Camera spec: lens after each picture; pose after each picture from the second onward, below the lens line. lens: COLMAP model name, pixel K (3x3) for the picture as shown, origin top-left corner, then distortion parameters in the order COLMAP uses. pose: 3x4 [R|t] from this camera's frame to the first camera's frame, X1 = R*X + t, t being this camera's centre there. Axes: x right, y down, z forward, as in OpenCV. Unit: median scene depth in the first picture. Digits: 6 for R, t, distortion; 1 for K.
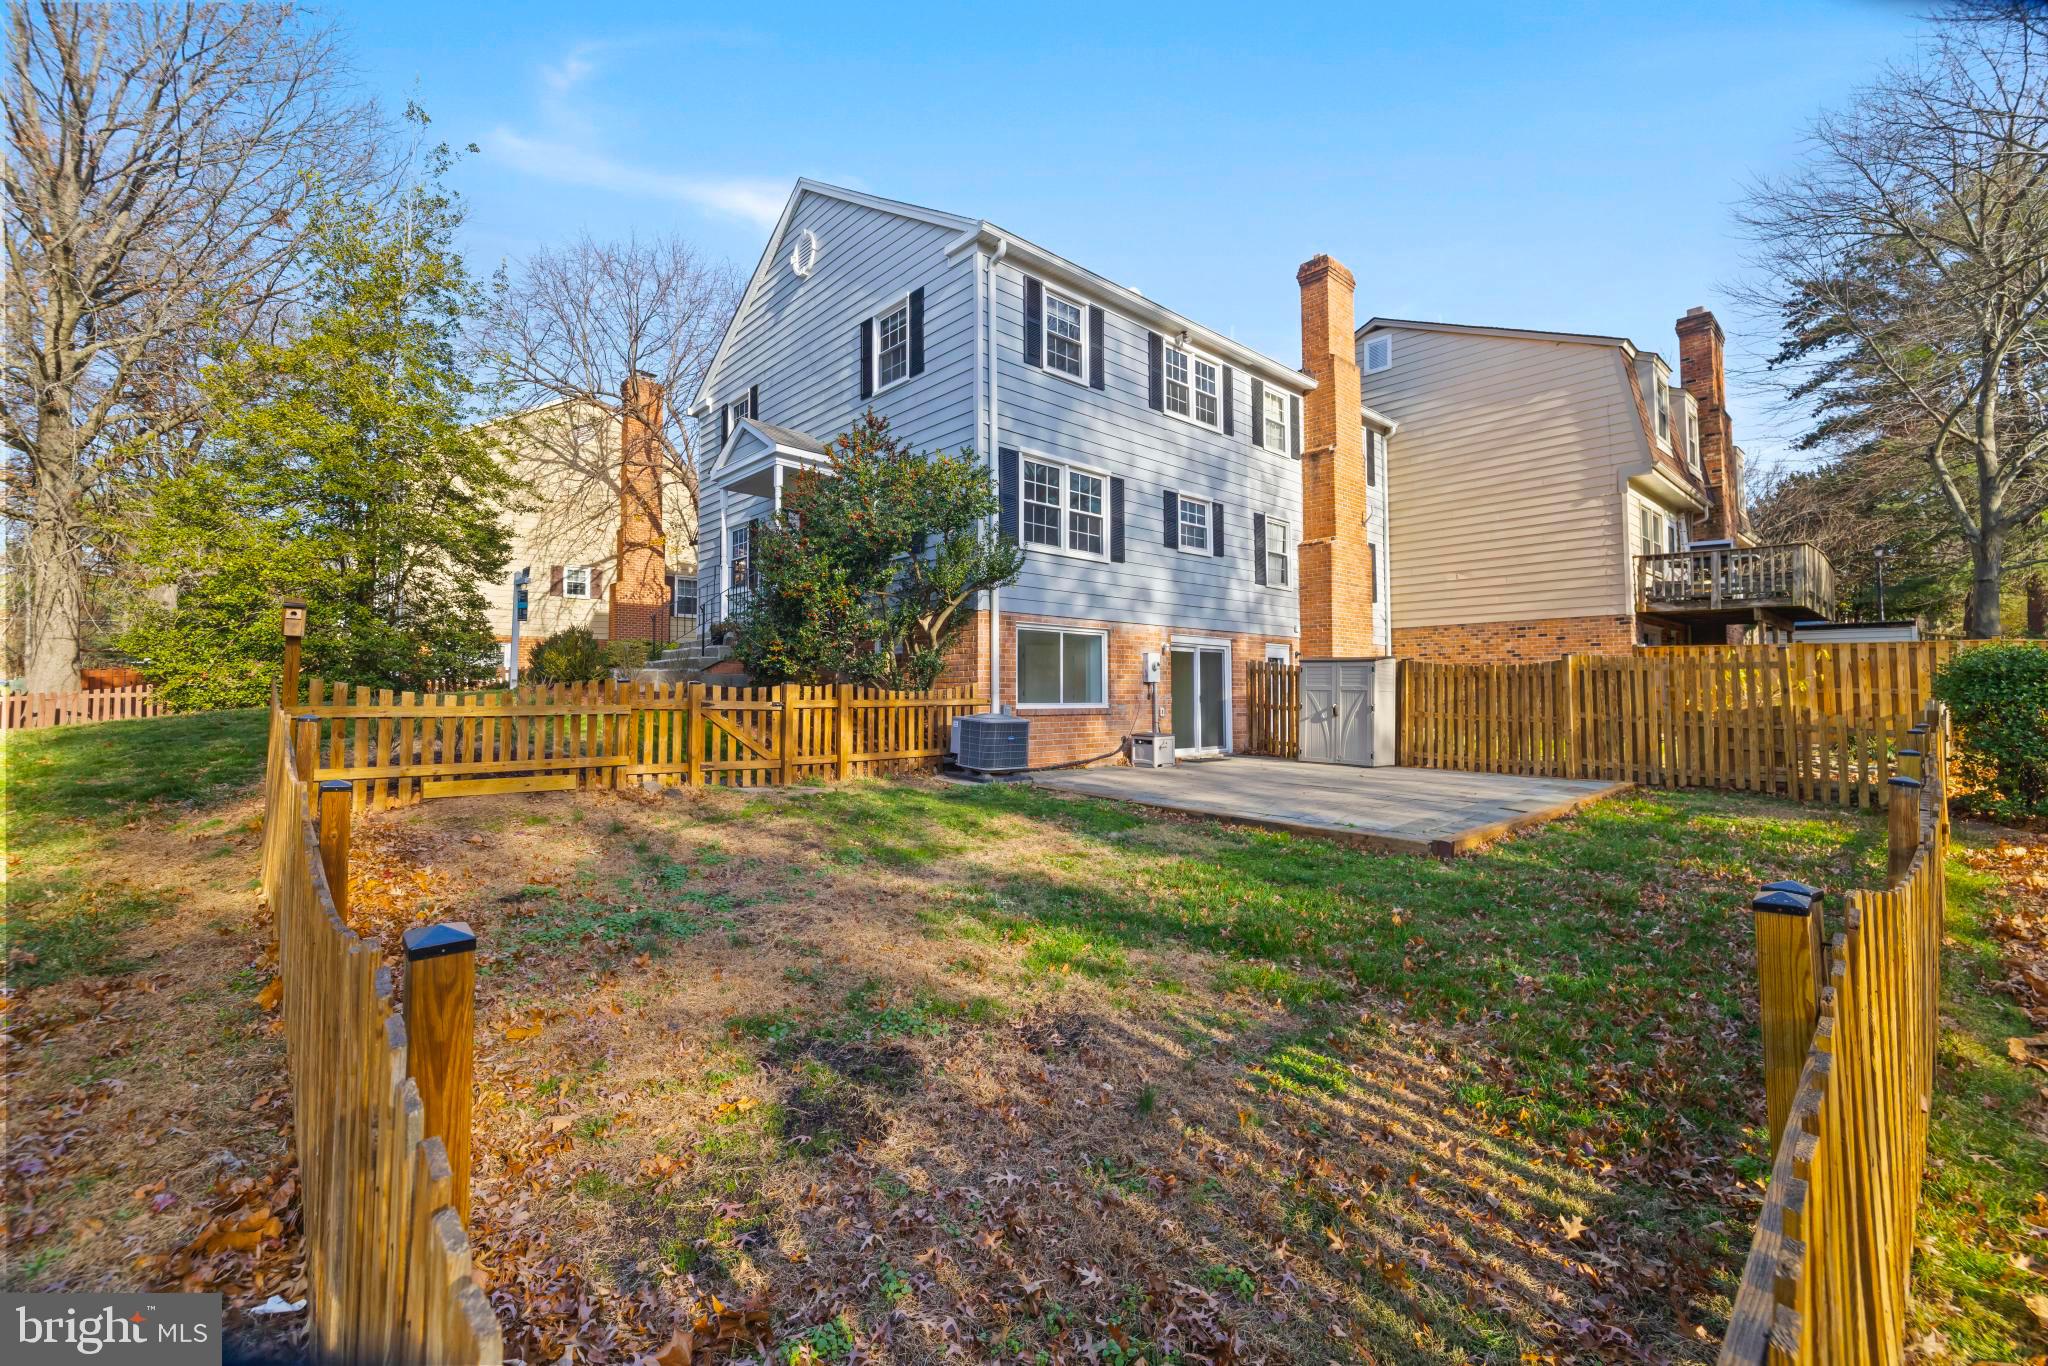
lens RADIAL K [[858.9, 0, 1021.6], [0, 858.9, 633.1], [0, 0, 1]] dist [-0.000506, 0.000065]
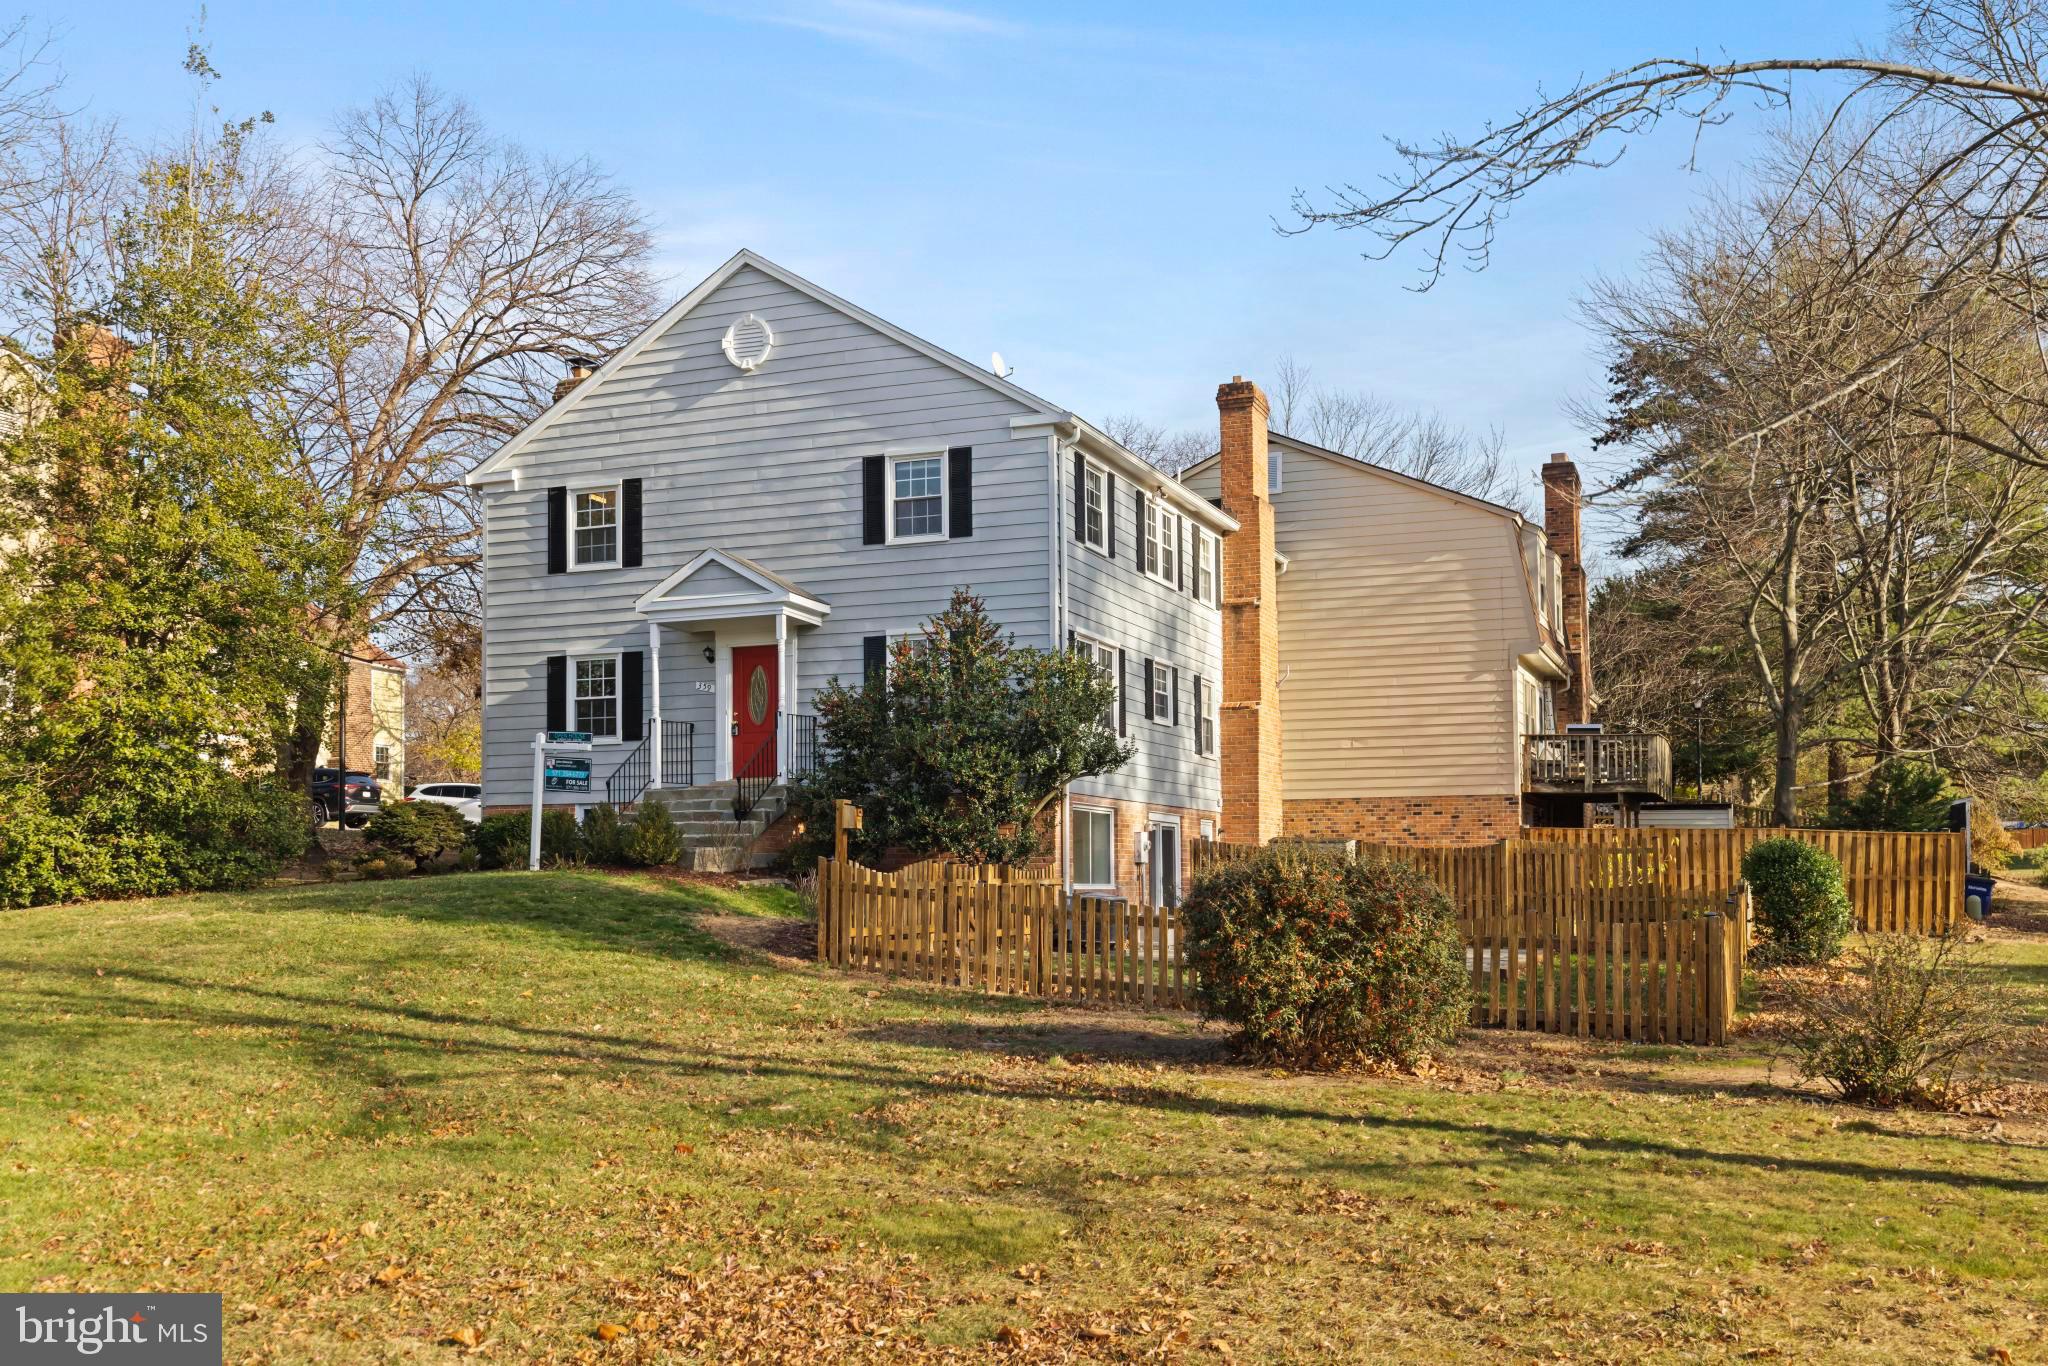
lens RADIAL K [[1912.7, 0, 1024.0], [0, 1912.7, 683.0], [0, 0, 1]] dist [-0.012134, 0.001287]
pose [[0.899319, 0.044528, 0.435020, -0.762611], [-0.029461, 0.998711, -0.041322, -0.042763], [-0.436299, 0.024345, 0.899472, -0.729319]]
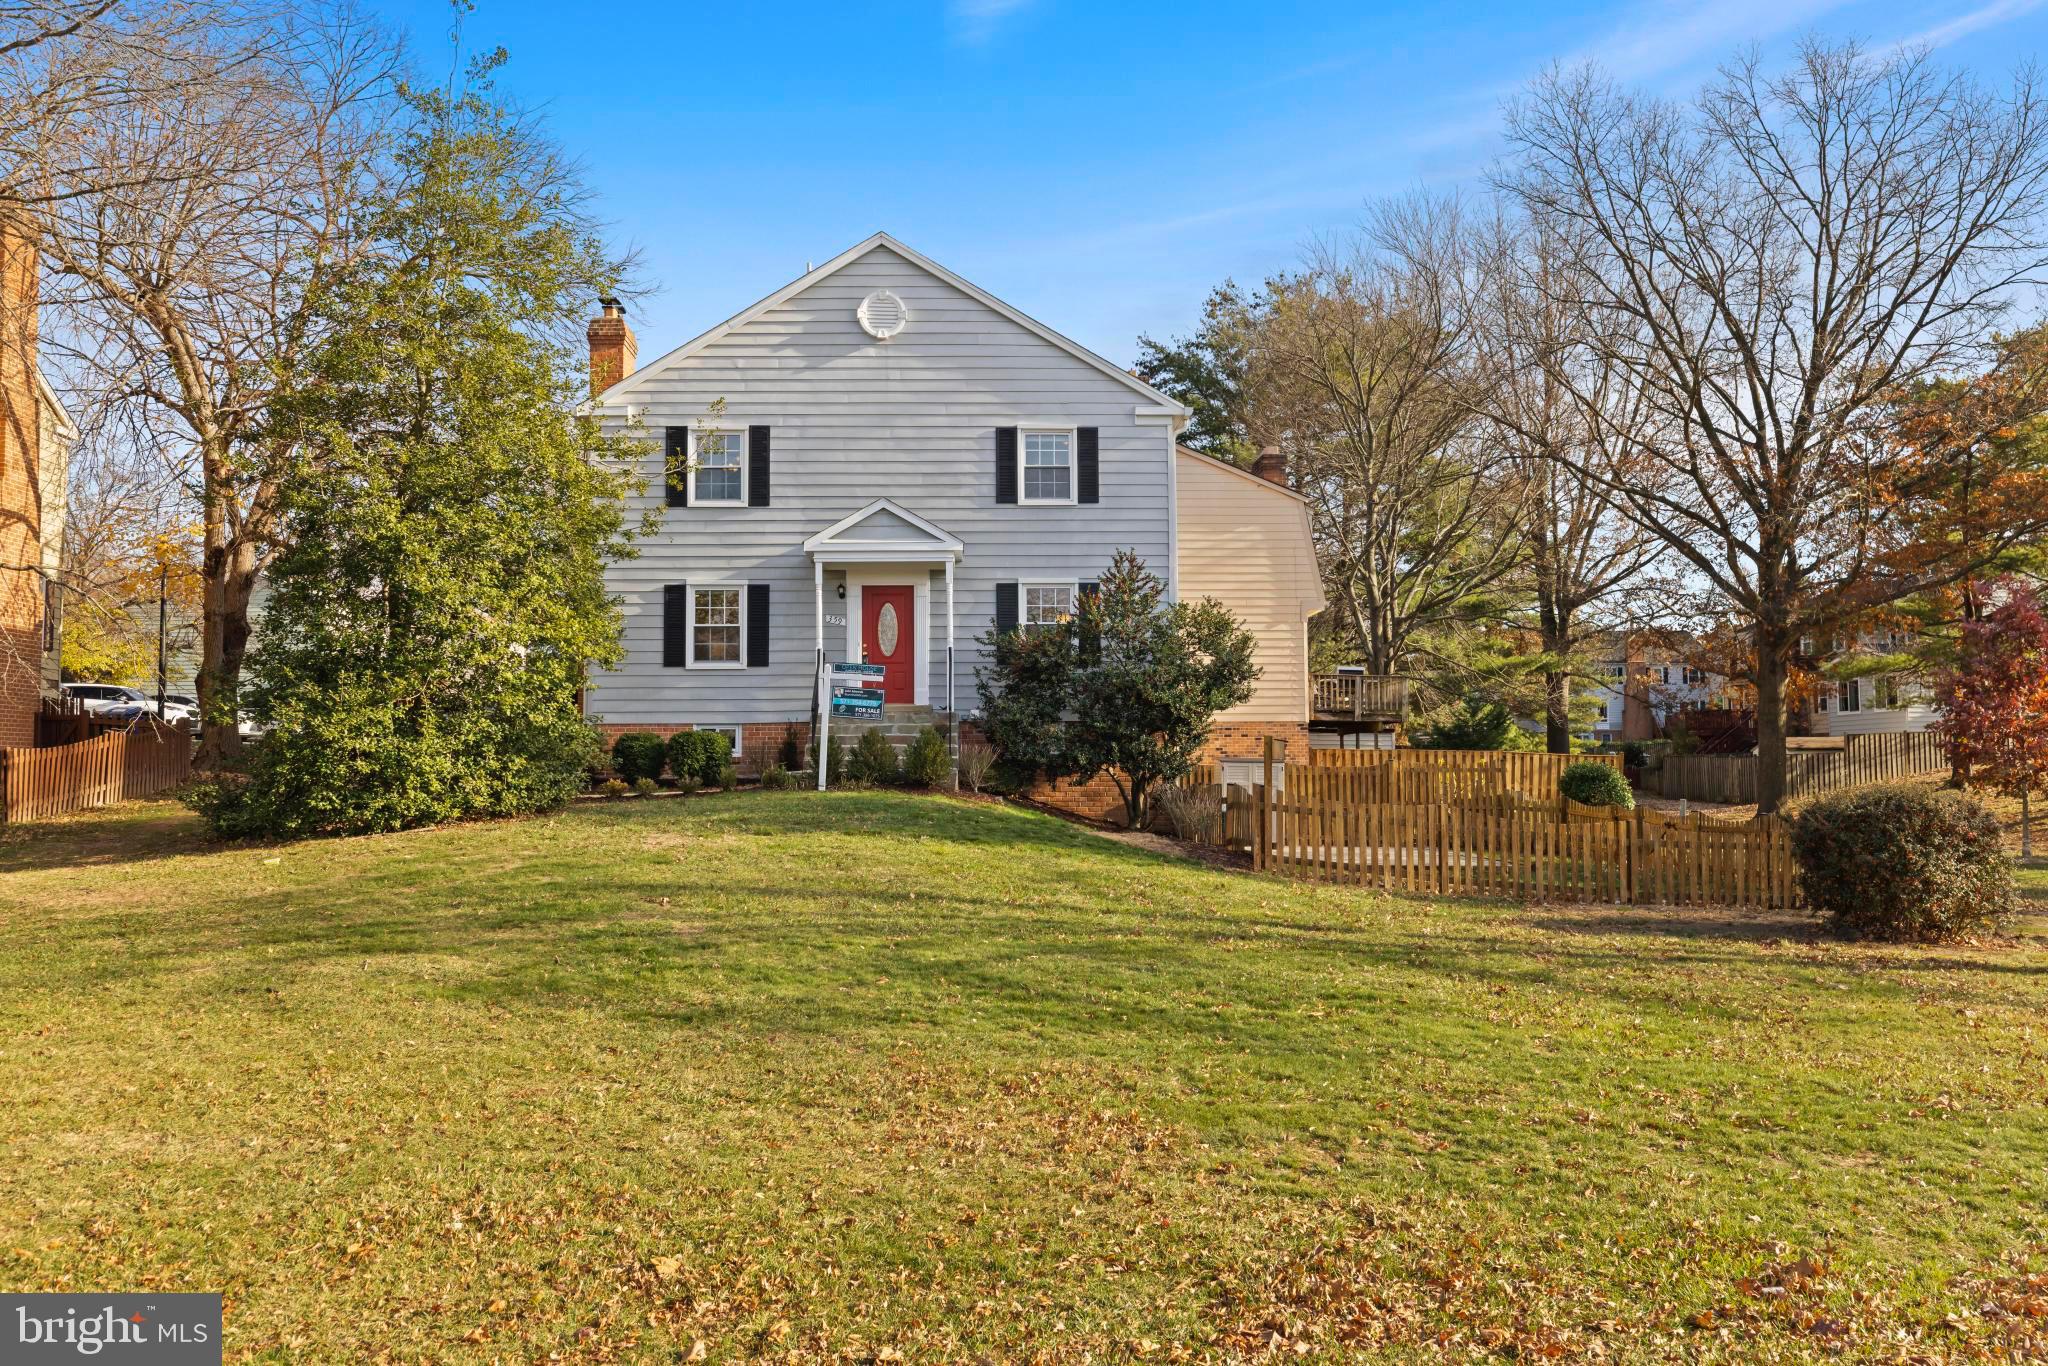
lens RADIAL K [[1741.7, 0, 1022.5], [0, 1741.7, 530.4], [0, 0, 1]] dist [0.006452, -0.000375]
pose [[0.648221, 0.107023, 0.753894, -1.478581], [-0.052998, 0.994014, -0.095542, -0.034671], [-0.759606, 0.021977, 0.650013, -0.321921]]
